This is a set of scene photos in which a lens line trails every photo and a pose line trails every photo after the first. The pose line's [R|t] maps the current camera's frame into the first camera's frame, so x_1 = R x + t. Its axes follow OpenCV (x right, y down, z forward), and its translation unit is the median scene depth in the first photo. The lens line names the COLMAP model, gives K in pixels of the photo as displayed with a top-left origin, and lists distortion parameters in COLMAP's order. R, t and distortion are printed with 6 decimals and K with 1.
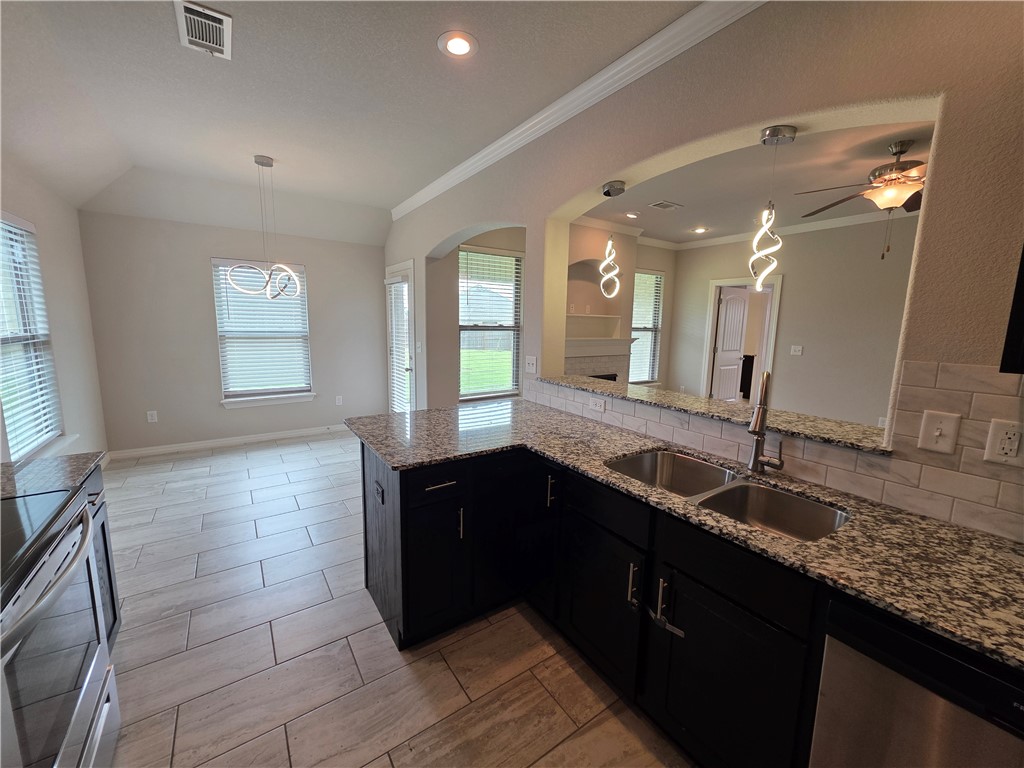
lens RADIAL K [[406.2, 0, 513.3], [0, 406.2, 387.1], [0, 0, 1]] dist [0.002812, 0.000761]
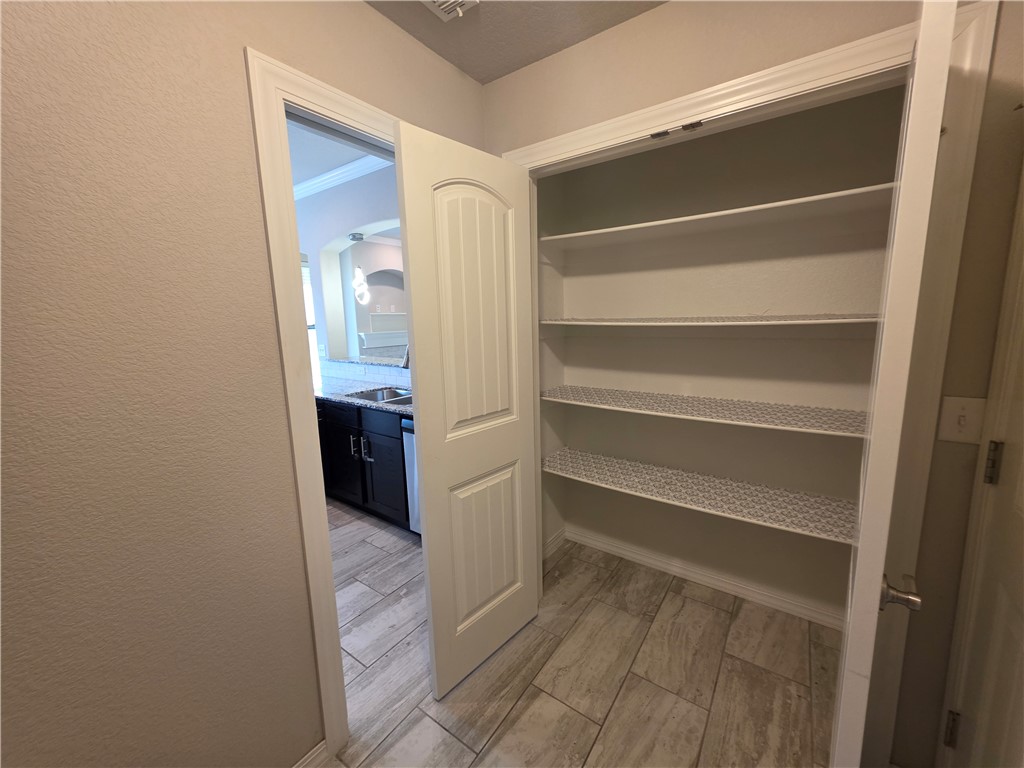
lens RADIAL K [[406.2, 0, 505.6], [0, 406.2, 385.1], [0, 0, 1]] dist [0.002812, 0.000761]
pose [[0.943354, -0.092802, 0.318544, 0.737407], [0.091524, 0.995621, 0.019012, 0.390661], [-0.318914, 0.011219, 0.947717, -2.268513]]
